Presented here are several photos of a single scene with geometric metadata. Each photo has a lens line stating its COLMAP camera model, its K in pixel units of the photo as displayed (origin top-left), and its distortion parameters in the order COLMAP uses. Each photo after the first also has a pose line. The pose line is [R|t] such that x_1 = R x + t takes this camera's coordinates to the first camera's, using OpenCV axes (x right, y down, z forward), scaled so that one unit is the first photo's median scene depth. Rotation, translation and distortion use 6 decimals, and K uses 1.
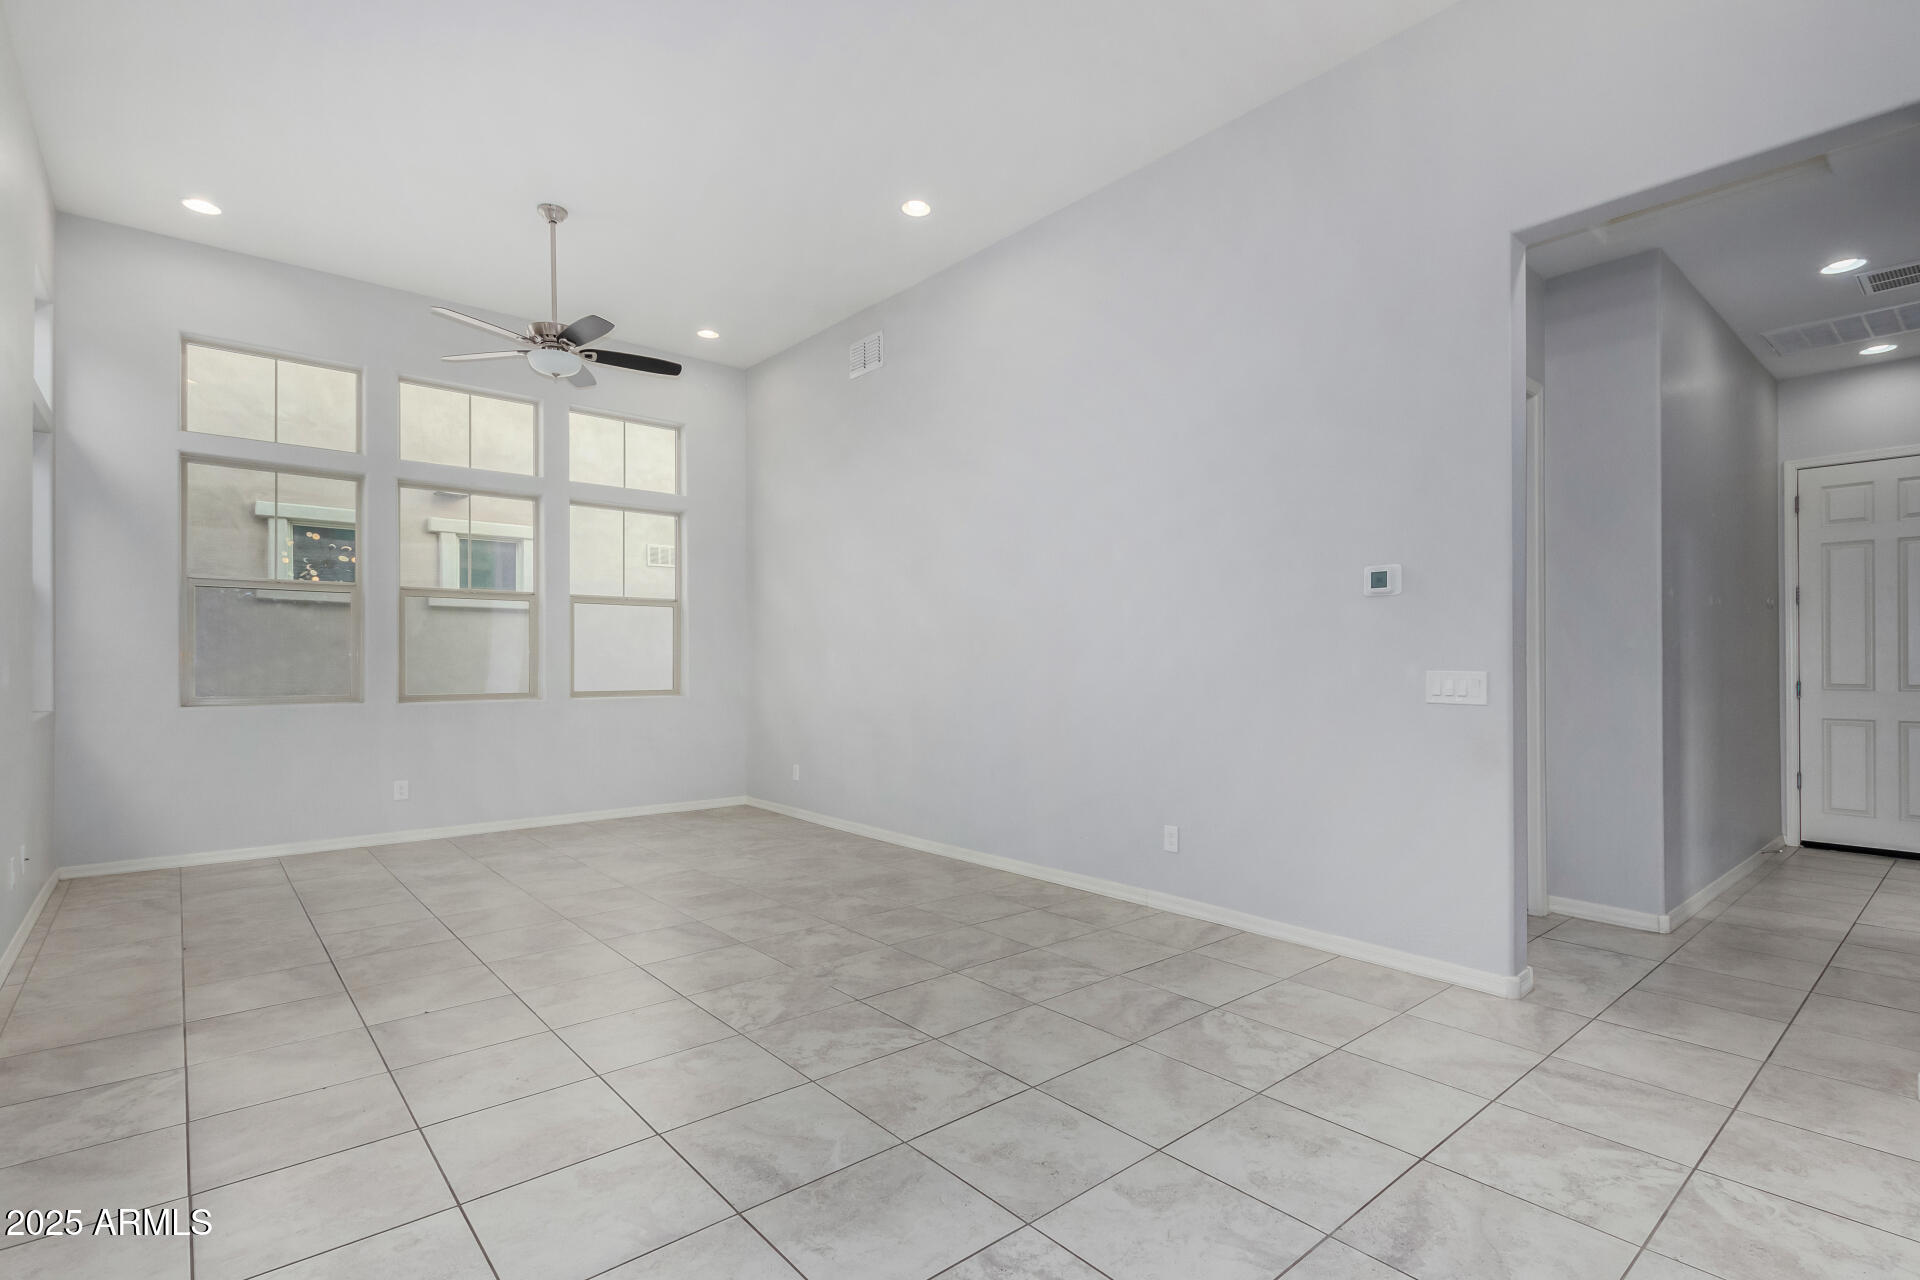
lens RADIAL K [[885.8, 0, 970.4], [0, 885.8, 659.2], [0, 0, 1]] dist [0.003580, -0.000370]
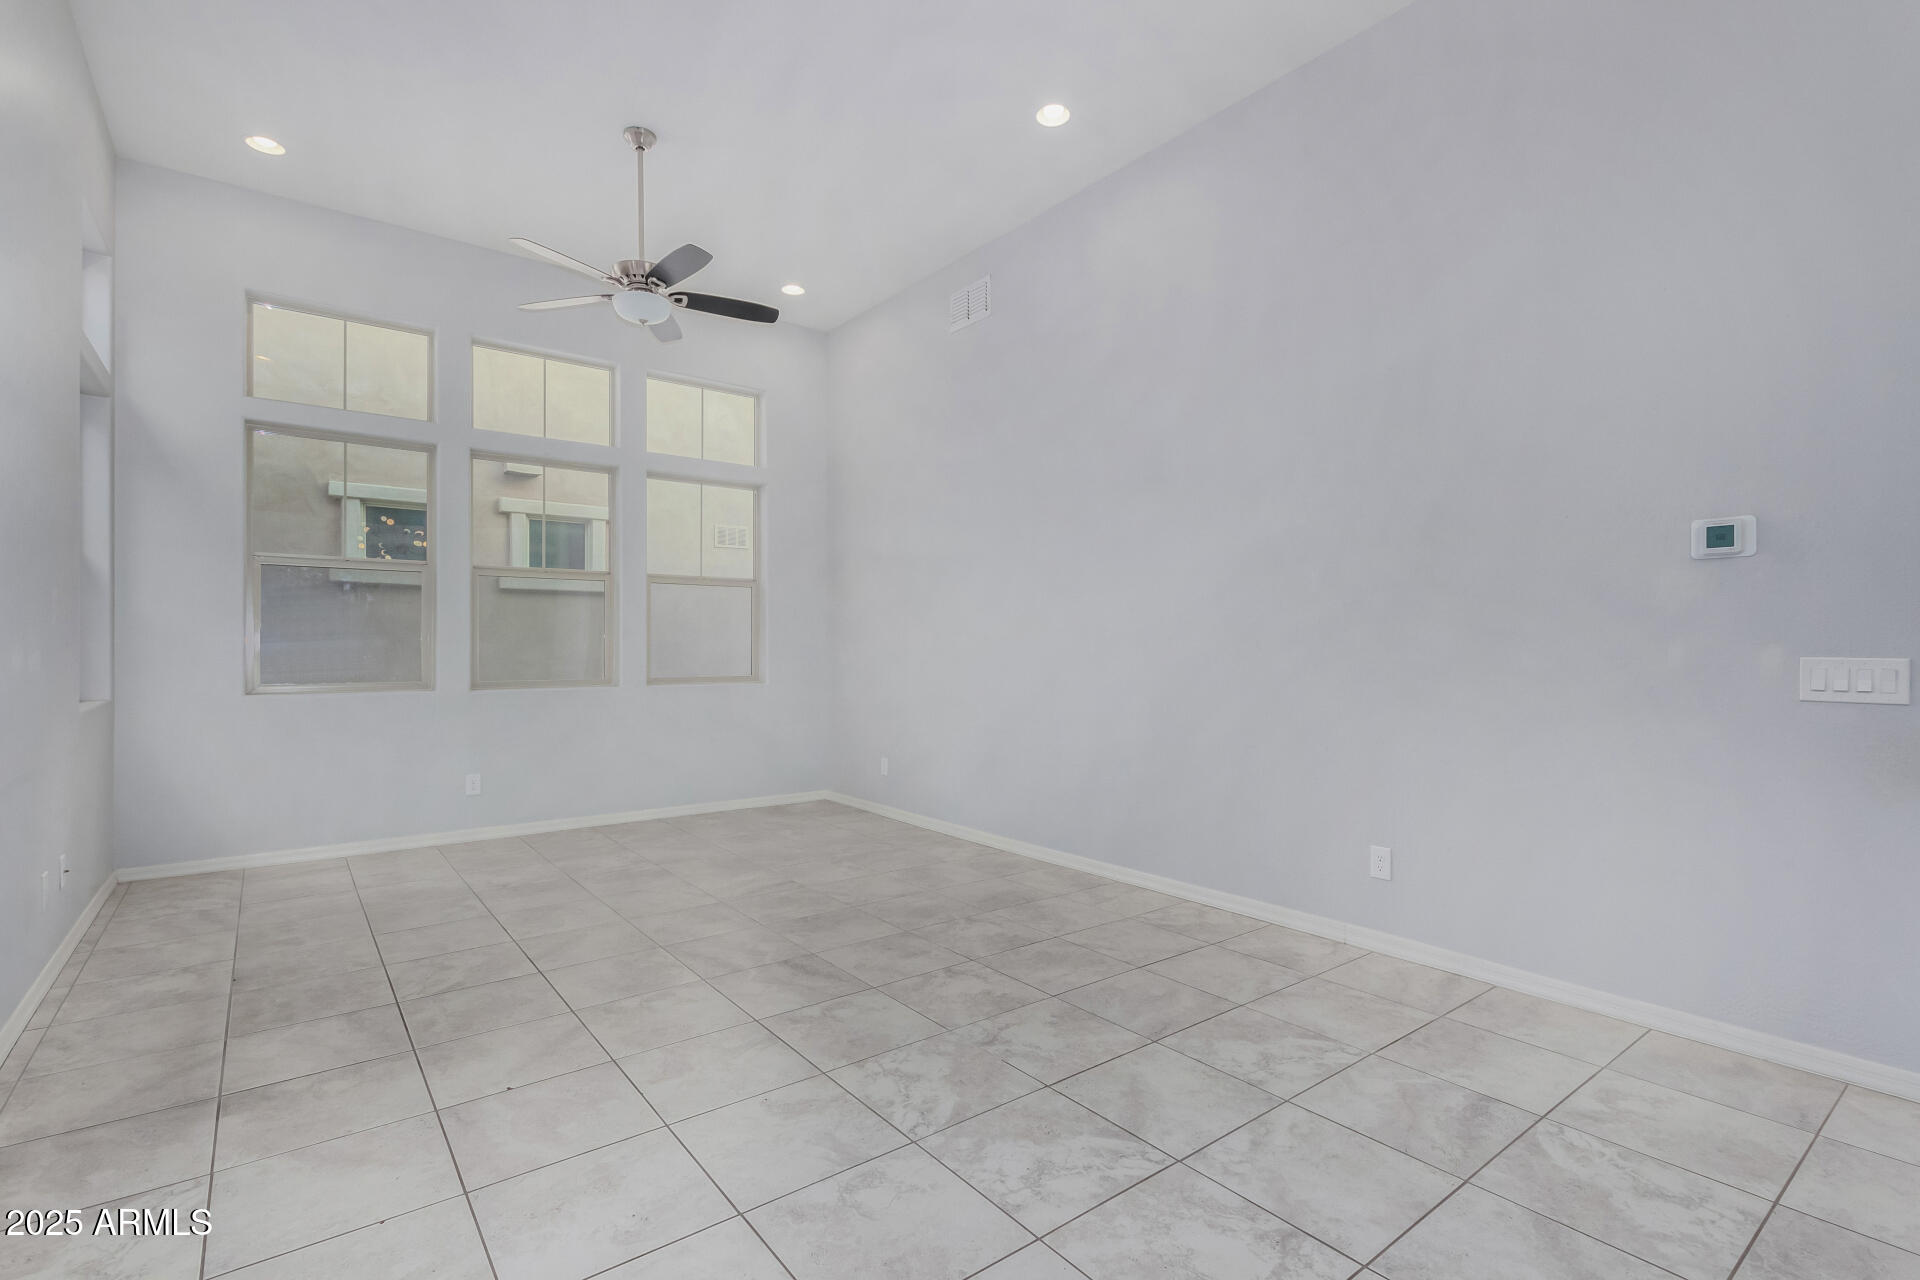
lens RADIAL K [[856.7, 0, 938.1], [0, 856.7, 640.6], [0, 0, 1]] dist [0.003141, 0.000163]
pose [[0.997576, -0.000522, -0.069588, -0.115422], [0.000299, 0.999995, -0.003213, 0.000437], [0.069589, 0.003185, 0.997571, 0.169993]]
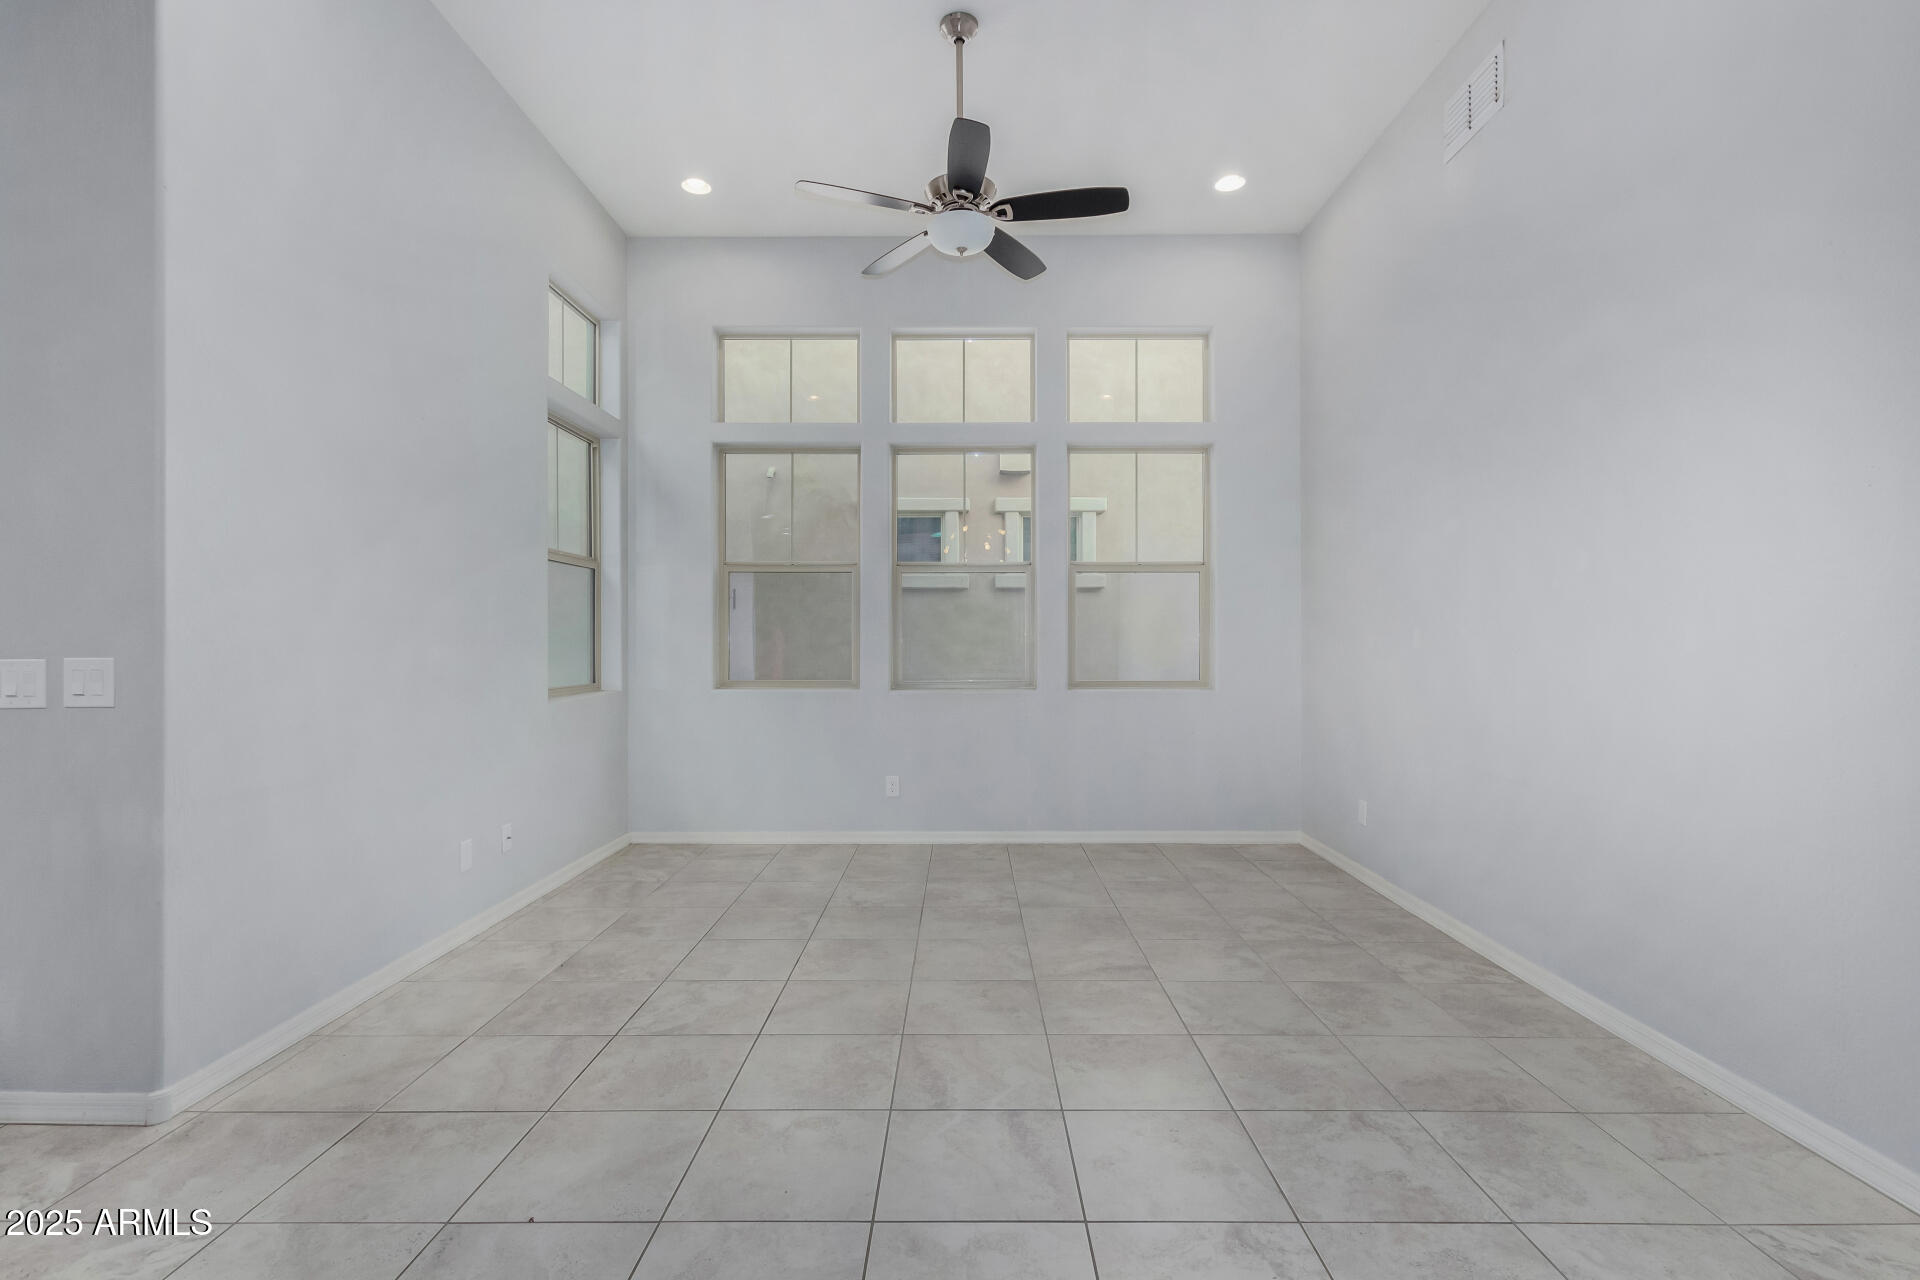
lens RADIAL K [[847.0, 0, 997.8], [0, 847.0, 645.5], [0, 0, 1]] dist [0.004361, 0.000119]
pose [[0.758792, -0.000770, -0.651332, 0.008792], [0.004517, 0.999981, 0.004079, 0.000517], [0.651317, -0.006037, 0.758782, 0.499415]]
